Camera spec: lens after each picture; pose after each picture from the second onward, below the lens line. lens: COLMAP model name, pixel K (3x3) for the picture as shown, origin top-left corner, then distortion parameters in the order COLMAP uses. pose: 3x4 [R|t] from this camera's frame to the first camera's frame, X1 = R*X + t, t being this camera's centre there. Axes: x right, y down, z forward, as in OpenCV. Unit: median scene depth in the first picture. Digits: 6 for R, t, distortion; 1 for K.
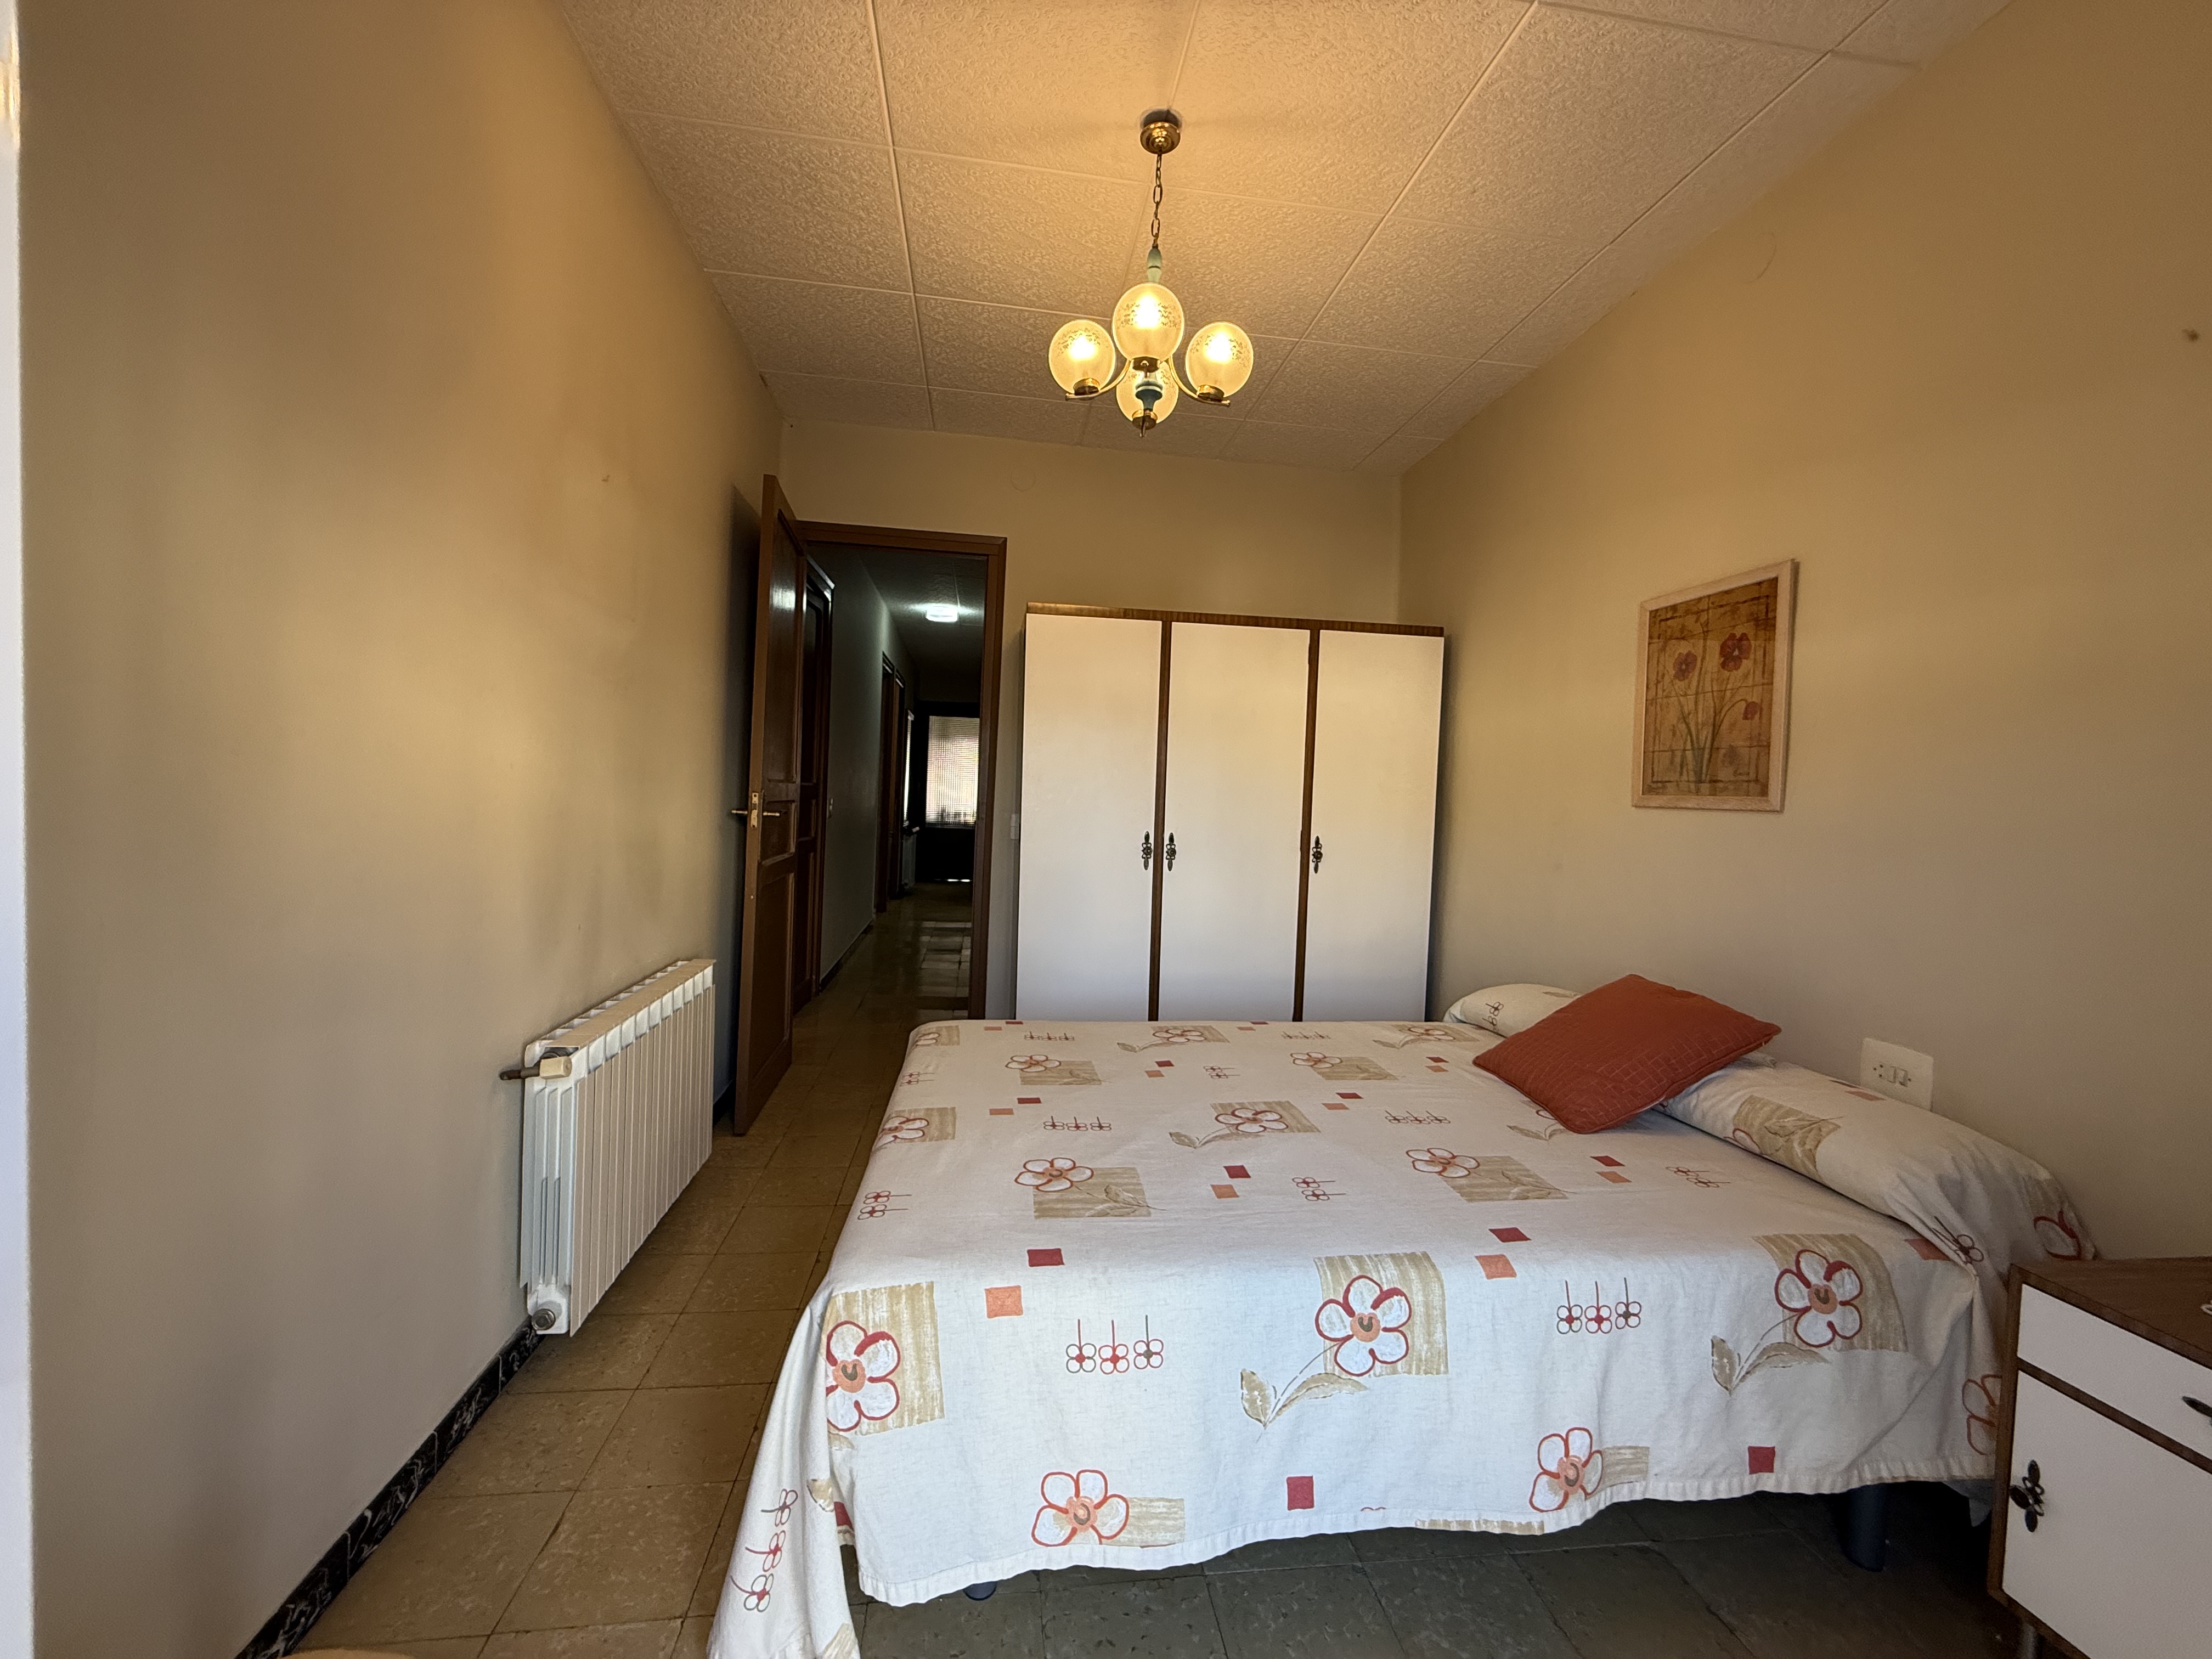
lens RADIAL K [[881.2, 0, 1102.0], [0, 881.2, 830.4], [0, 0, 1]] dist [0.000209, 0.000300]
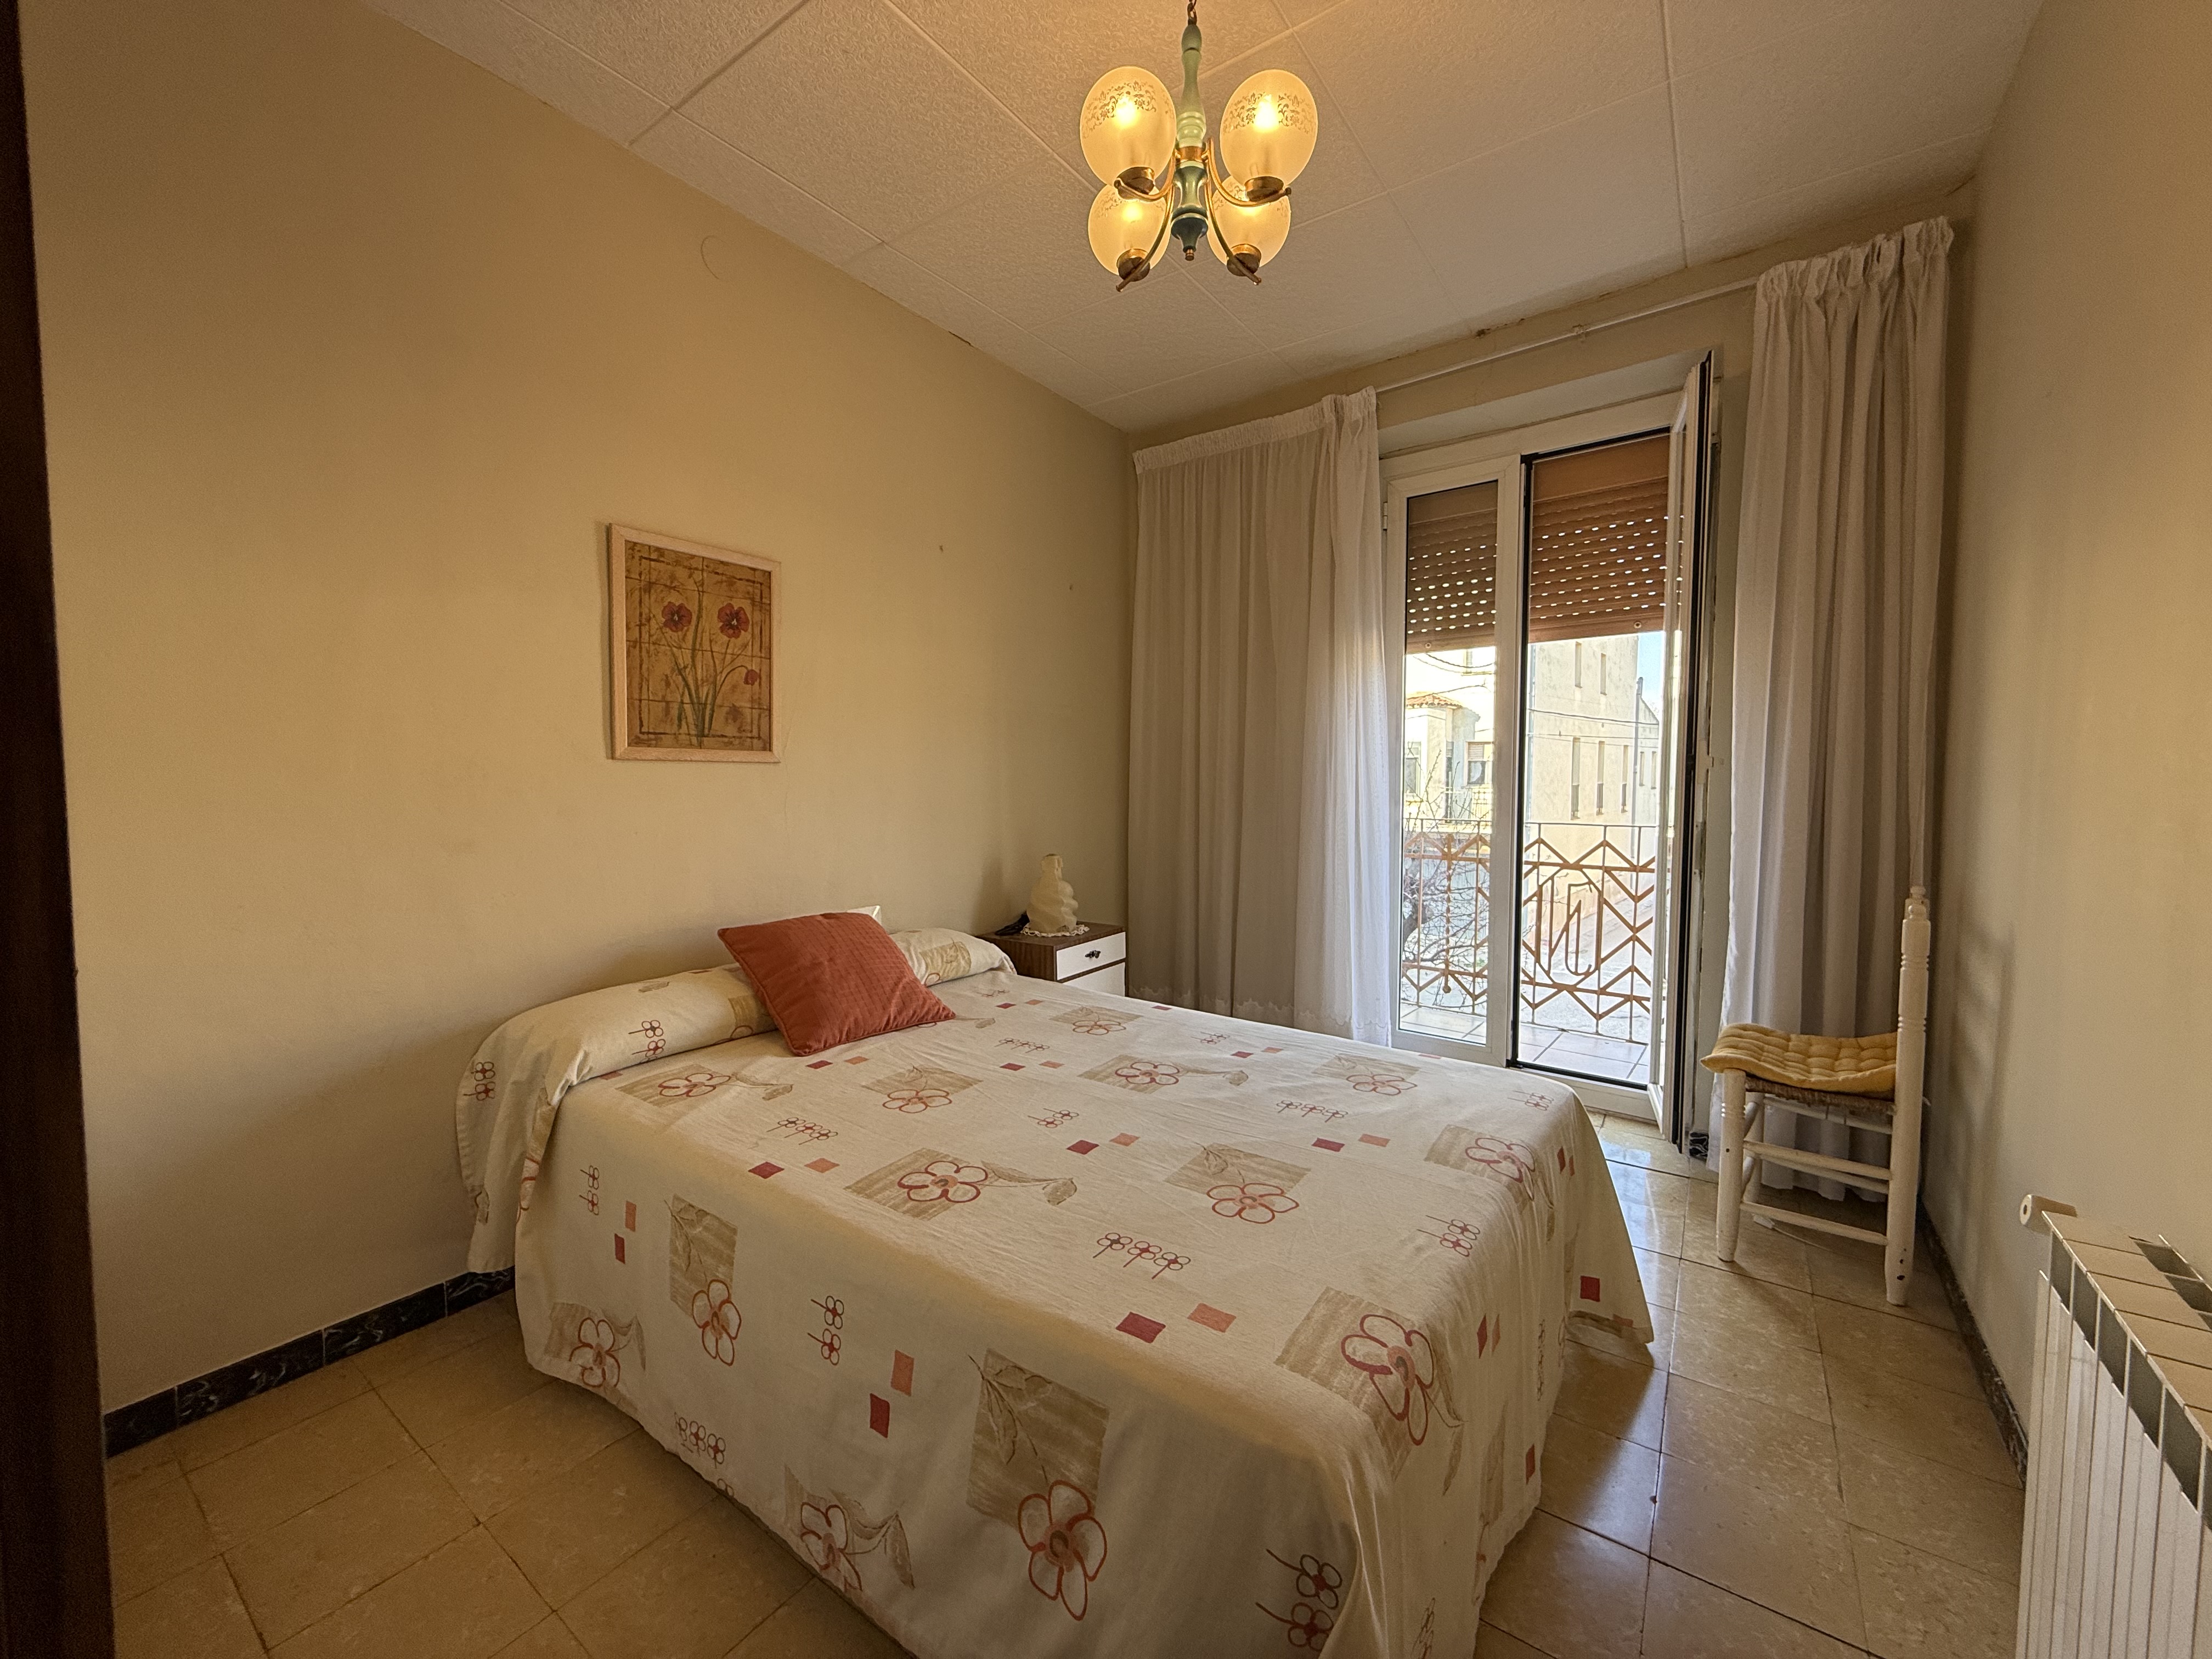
lens RADIAL K [[881.2, 0, 1102.0], [0, 881.2, 830.4], [0, 0, 1]] dist [0.000209, 0.000300]
pose [[-0.732850, -0.084838, 0.675080, -0.410951], [-0.005369, 0.992886, 0.118948, -0.074876], [-0.680369, 0.083547, -0.728092, 1.537463]]
